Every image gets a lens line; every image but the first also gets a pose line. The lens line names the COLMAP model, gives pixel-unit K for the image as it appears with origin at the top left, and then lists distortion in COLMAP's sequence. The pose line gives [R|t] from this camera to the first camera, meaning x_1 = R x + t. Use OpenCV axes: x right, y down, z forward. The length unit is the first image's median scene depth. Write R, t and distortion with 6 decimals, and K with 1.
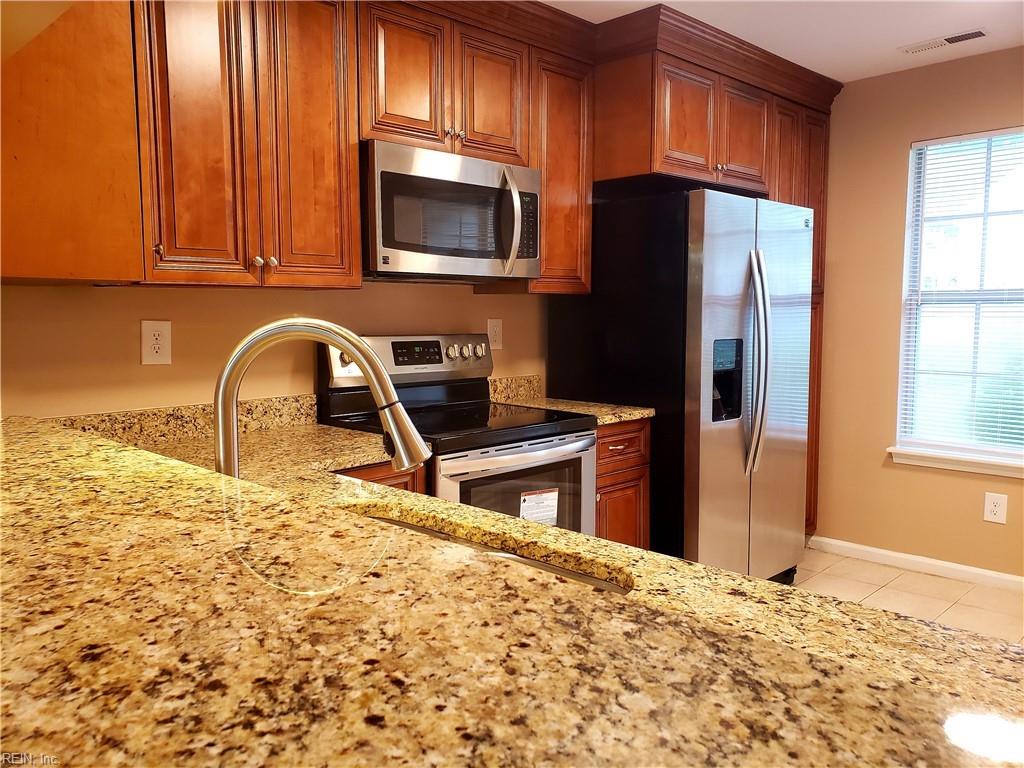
lens RADIAL K [[781.8, 0, 533.0], [0, 781.8, 383.1], [0, 0, 1]] dist [-0.005771, -0.005494]
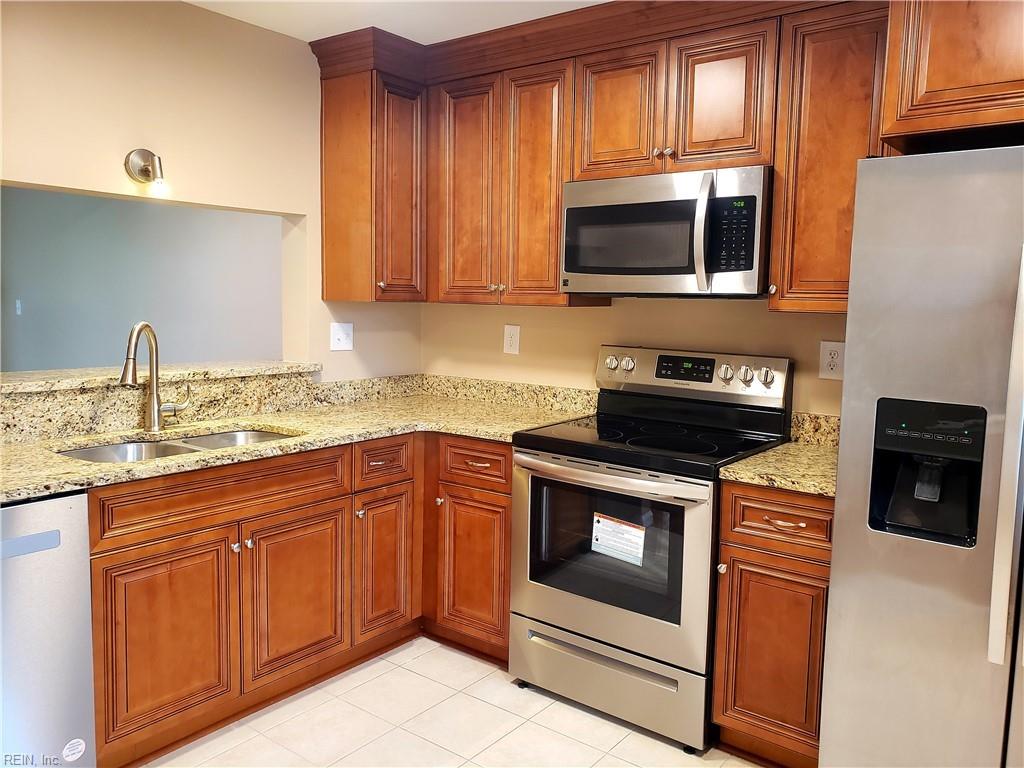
lens RADIAL K [[781.8, 0, 533.0], [0, 781.8, 383.1], [0, 0, 1]] dist [-0.005771, -0.005494]
pose [[0.113436, 0.115379, -0.986823, 0.956641], [-0.110484, 0.988539, 0.102879, -0.118627], [0.987383, 0.097358, 0.124884, 0.790621]]
